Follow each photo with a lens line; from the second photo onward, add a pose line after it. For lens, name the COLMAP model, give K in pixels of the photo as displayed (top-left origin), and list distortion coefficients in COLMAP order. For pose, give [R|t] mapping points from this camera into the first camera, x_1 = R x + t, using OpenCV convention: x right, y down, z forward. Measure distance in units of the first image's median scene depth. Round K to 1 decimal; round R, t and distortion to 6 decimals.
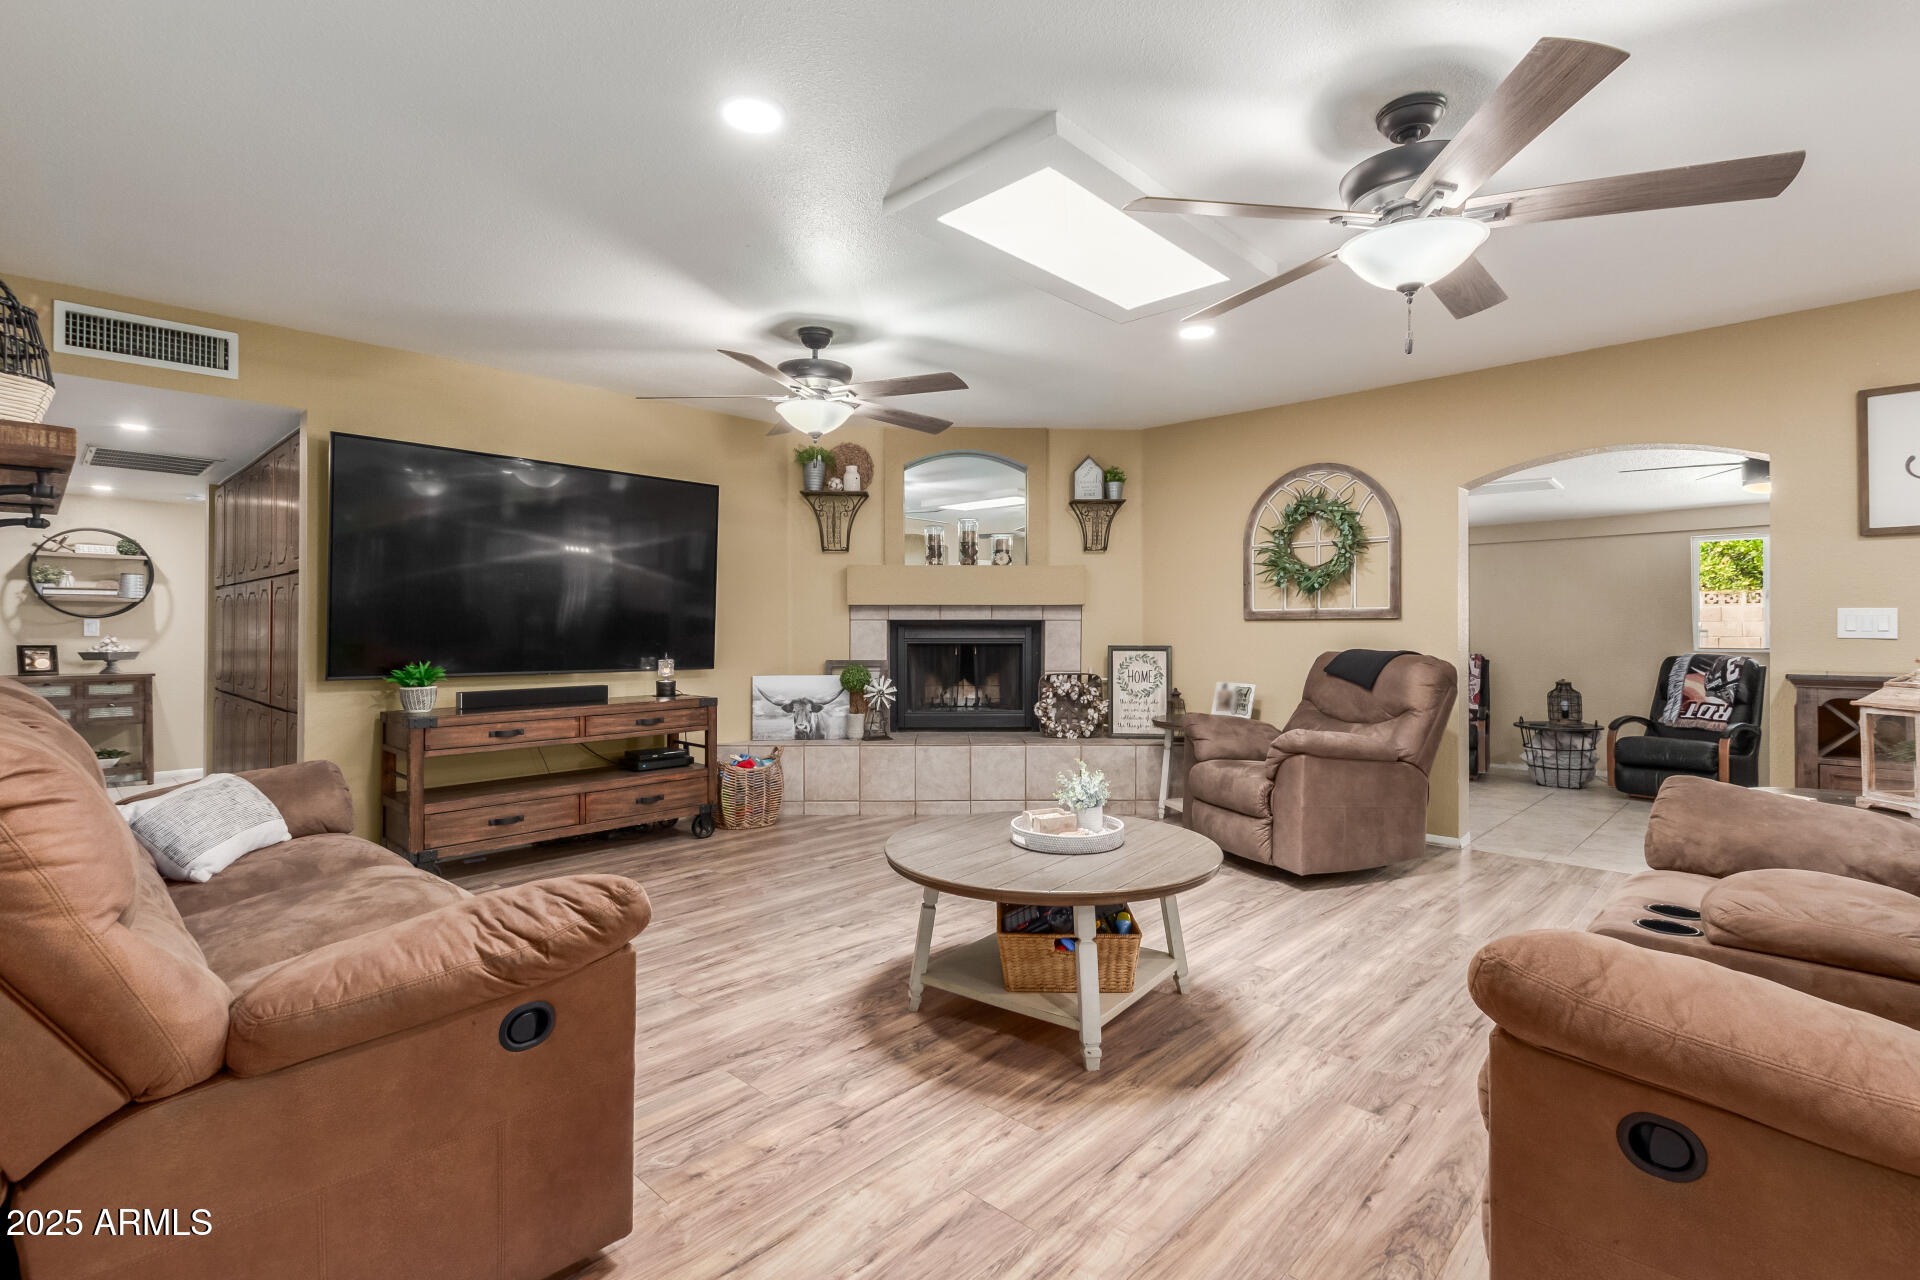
lens RADIAL K [[886.6, 0, 959.6], [0, 886.6, 632.4], [0, 0, 1]] dist [0.006052, 0.000050]
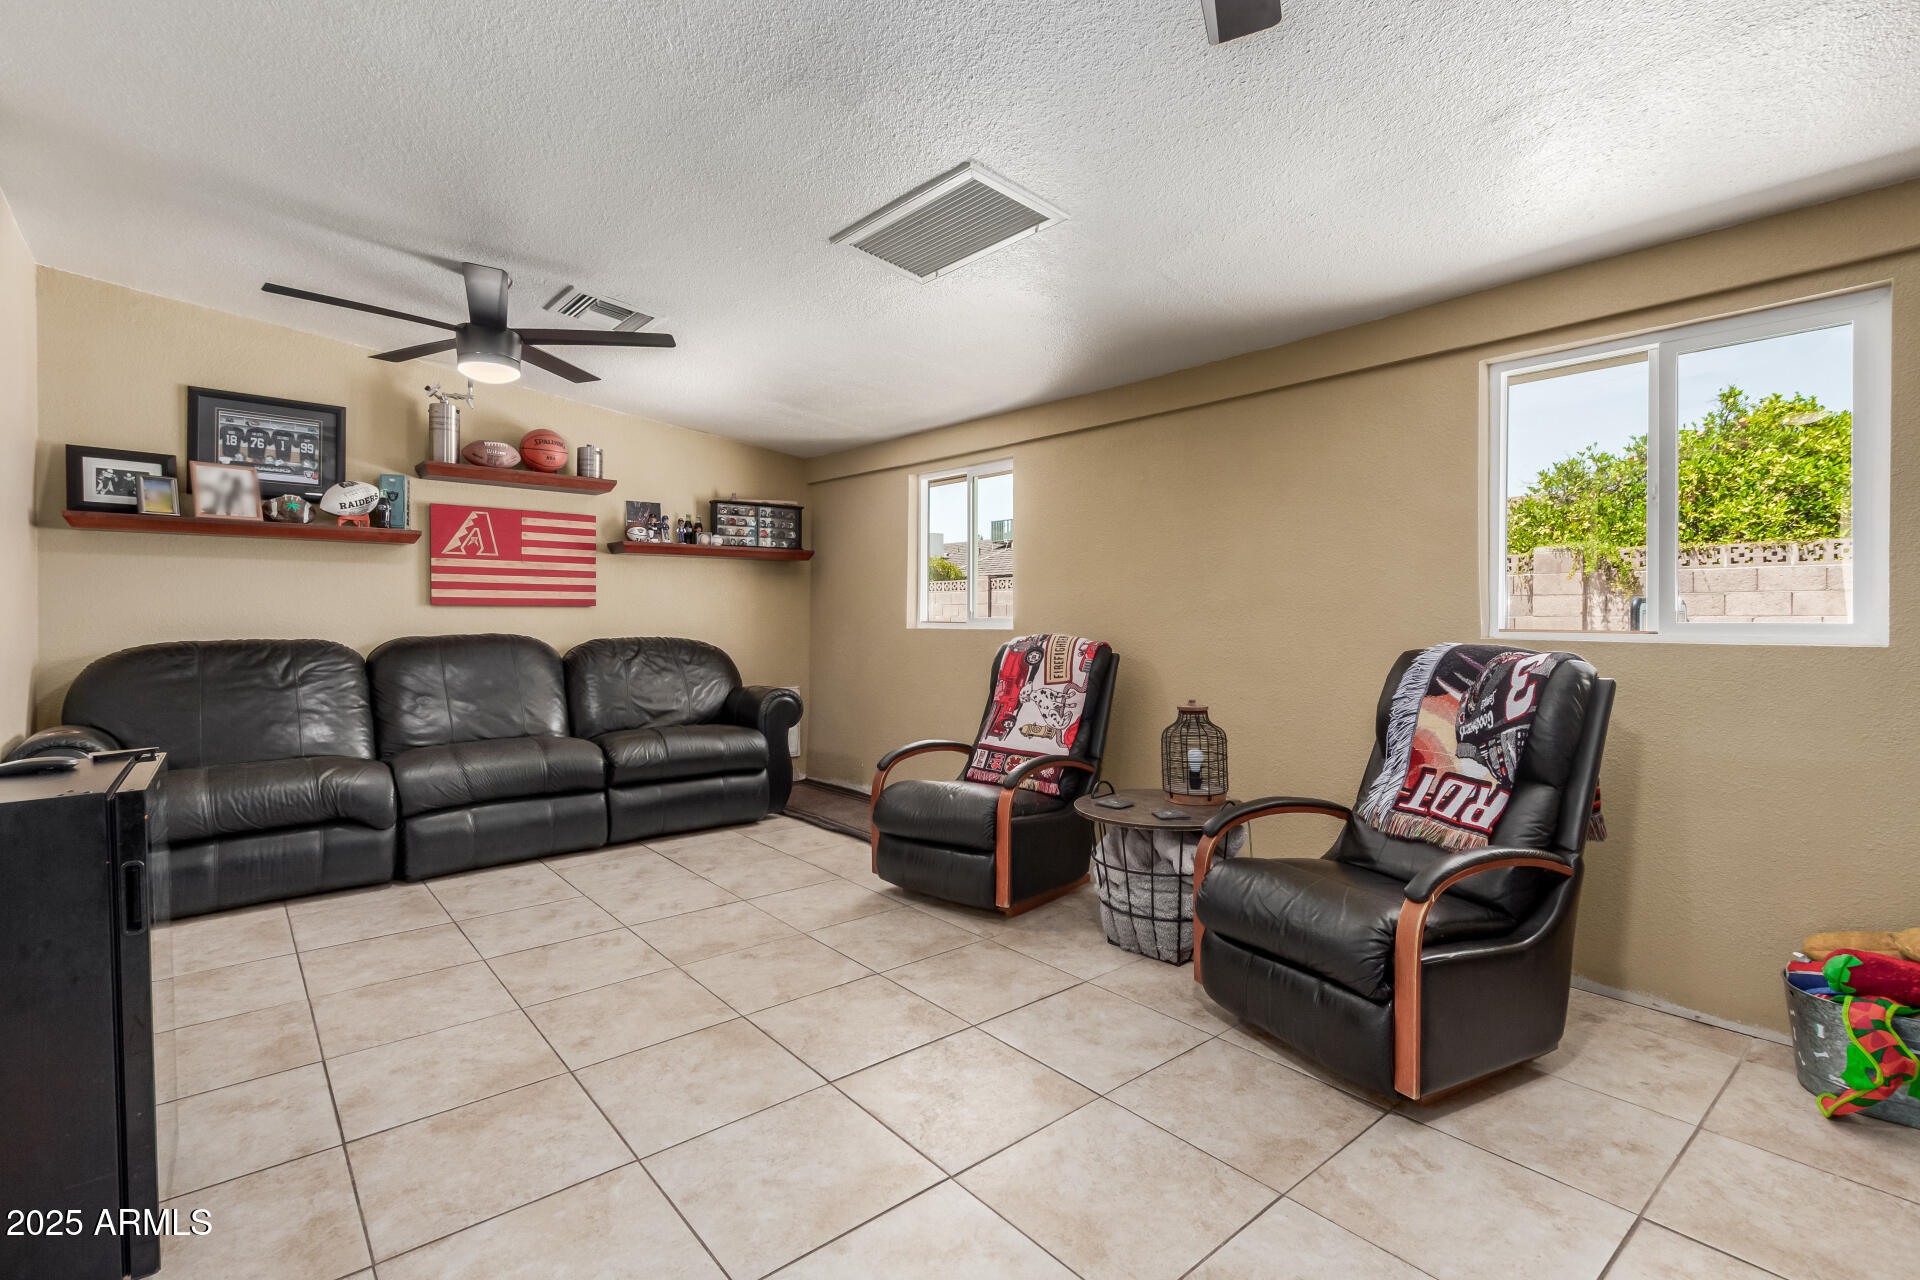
lens RADIAL K [[886.6, 0, 962.1], [0, 886.6, 627.9], [0, 0, 1]] dist [0.006052, 0.000050]
pose [[0.995511, 0.007317, -0.094364, 1.056766], [-0.005912, 0.999868, 0.015160, 0.019381], [0.094462, -0.014534, 0.995422, 0.960454]]
